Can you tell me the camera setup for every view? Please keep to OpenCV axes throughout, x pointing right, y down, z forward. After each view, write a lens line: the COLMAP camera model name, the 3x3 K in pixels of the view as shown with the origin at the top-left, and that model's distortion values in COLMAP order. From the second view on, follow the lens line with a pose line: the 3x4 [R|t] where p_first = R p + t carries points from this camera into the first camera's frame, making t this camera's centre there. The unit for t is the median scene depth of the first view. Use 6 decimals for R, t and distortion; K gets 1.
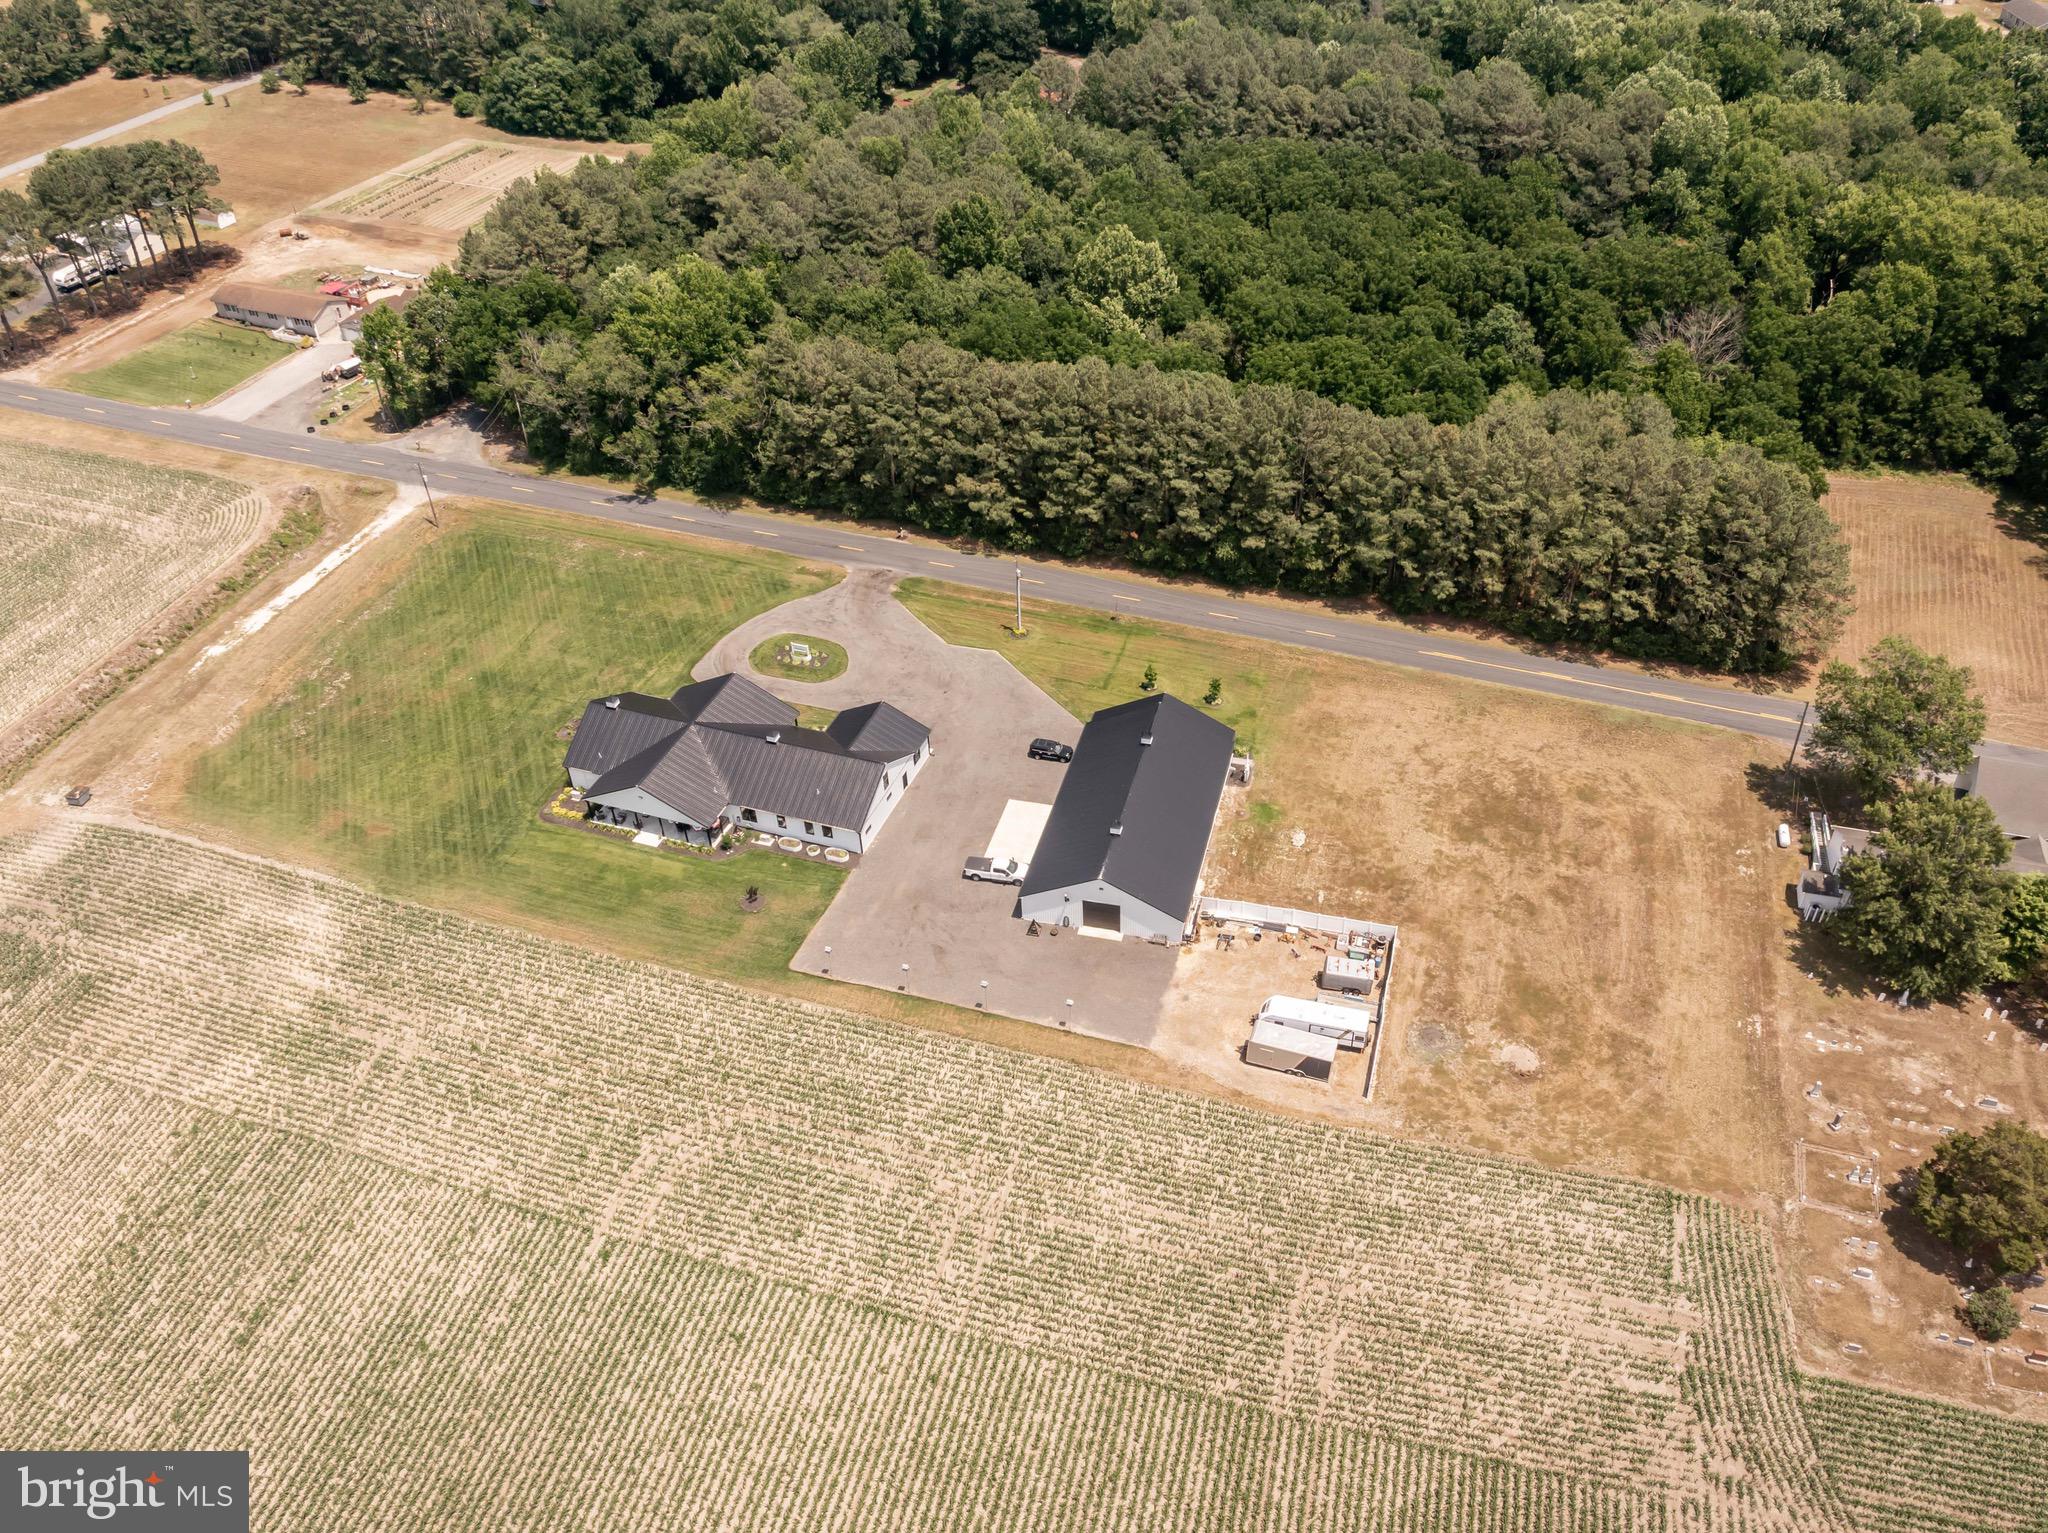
lens RADIAL K [[1631.0, 0, 1125.6], [0, 1631.0, 822.8], [0, 0, 1]] dist [-0.037860, 0.032326]
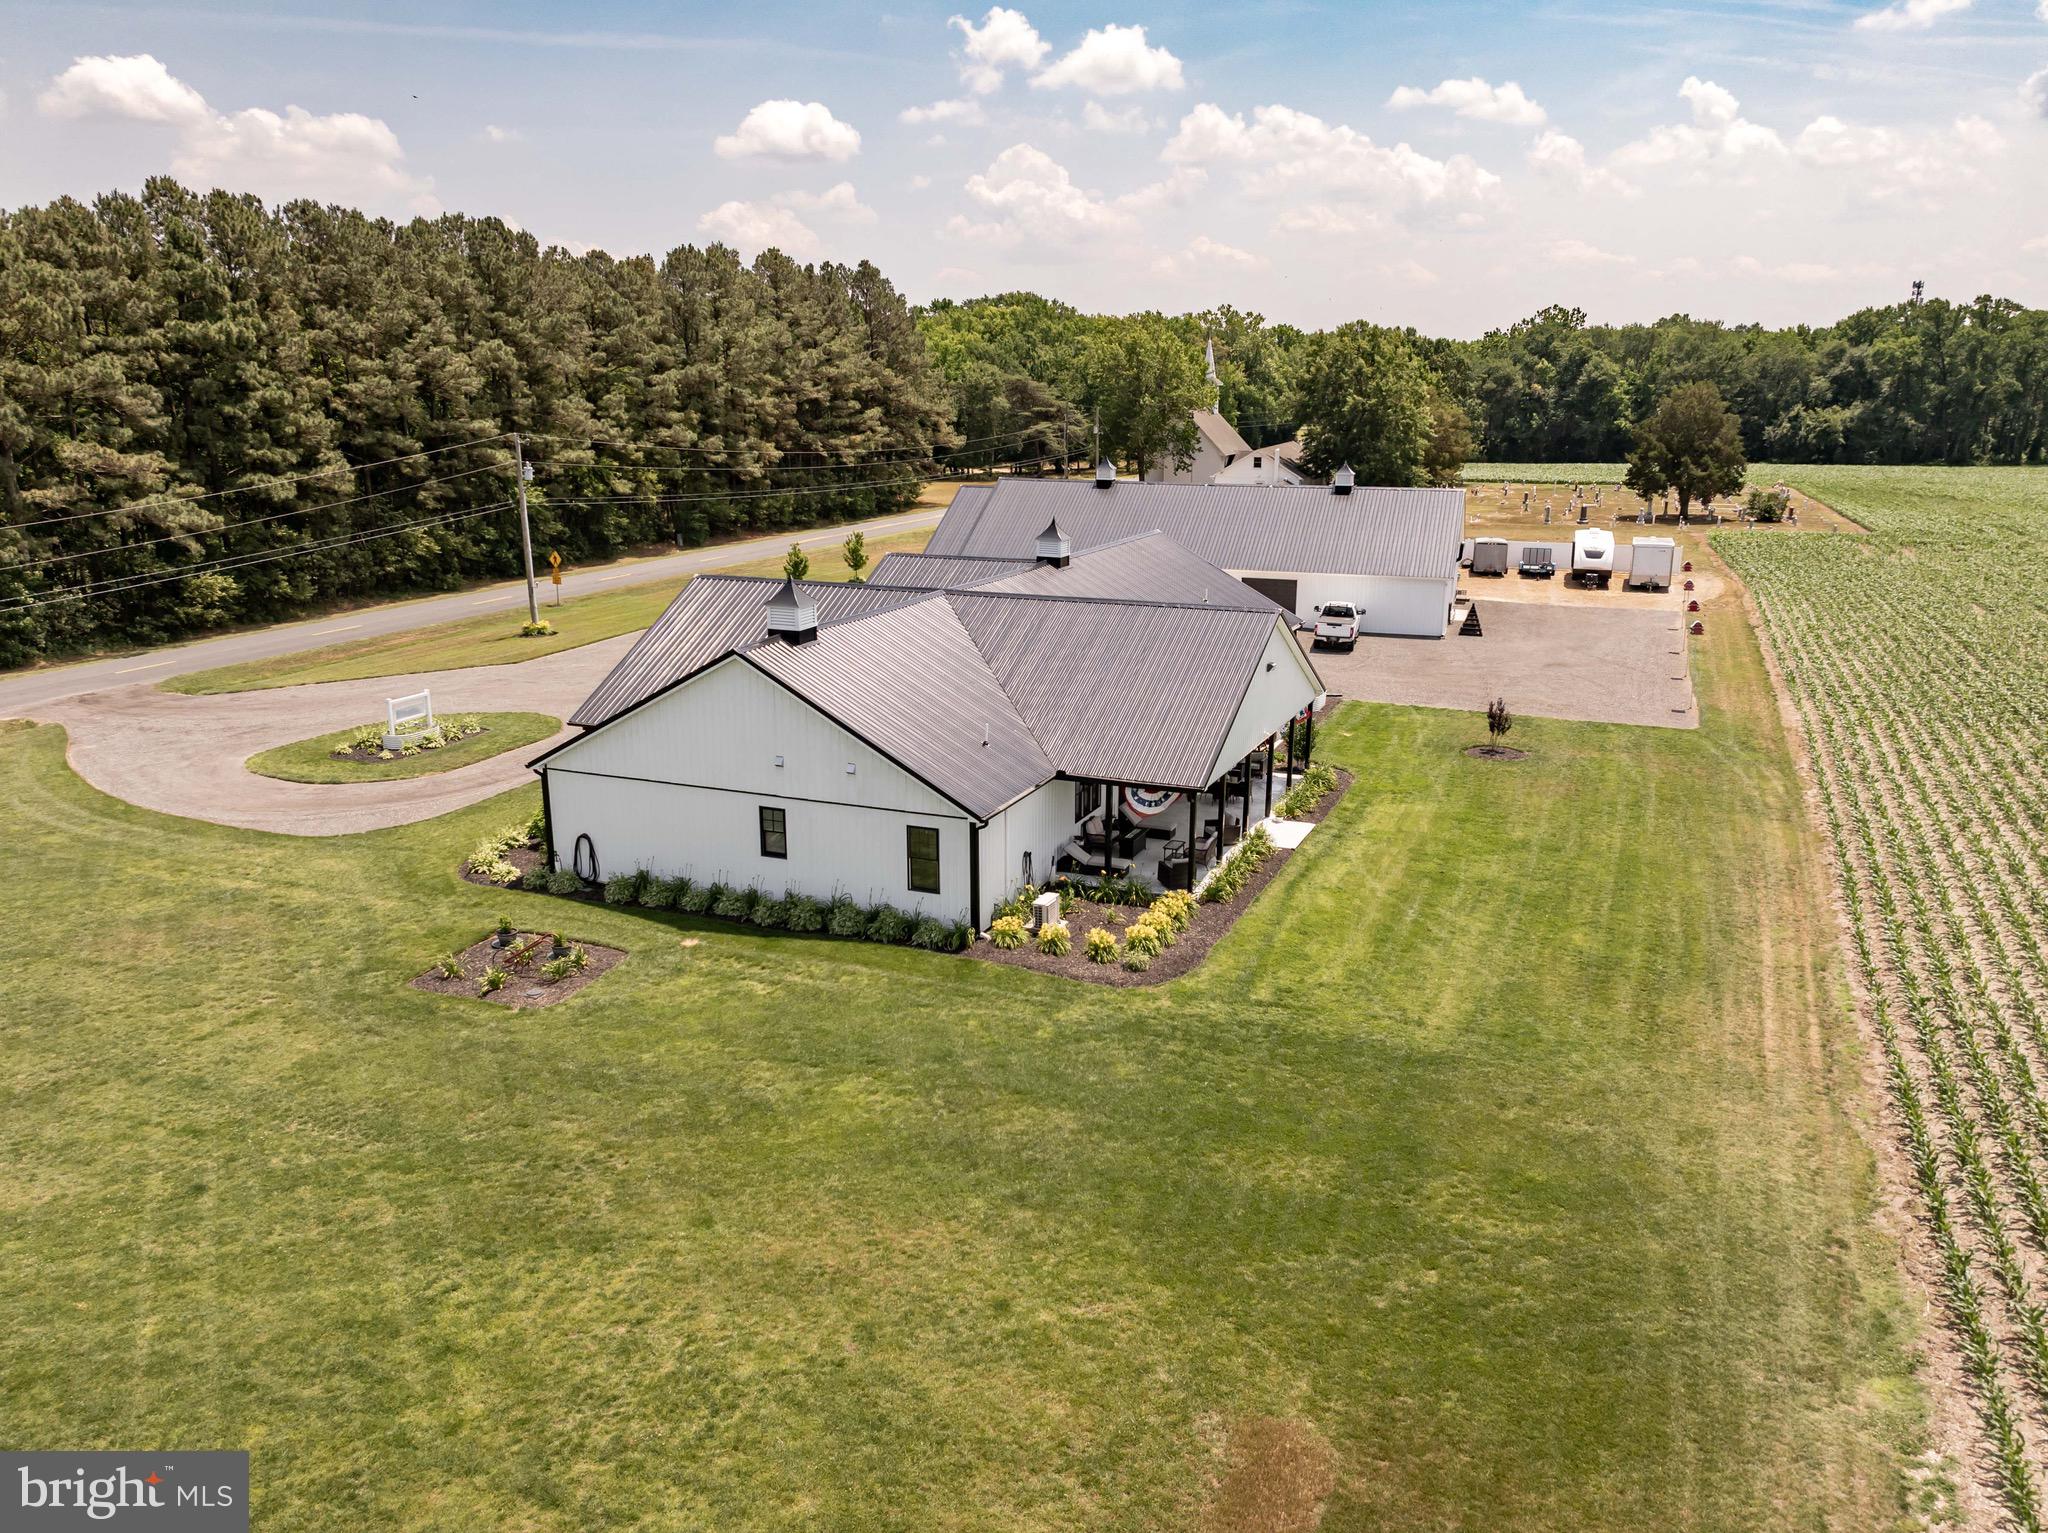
lens RADIAL K [[1574.1, 0, 1032.8], [0, 1574.1, 839.8], [0, 0, 1]] dist [-0.030359, 0.009430]
pose [[0.075496, -0.285262, 0.955472, -0.496387], [0.650187, 0.740574, 0.169729, -0.058738], [-0.756014, 0.608421, 0.241384, 0.835190]]
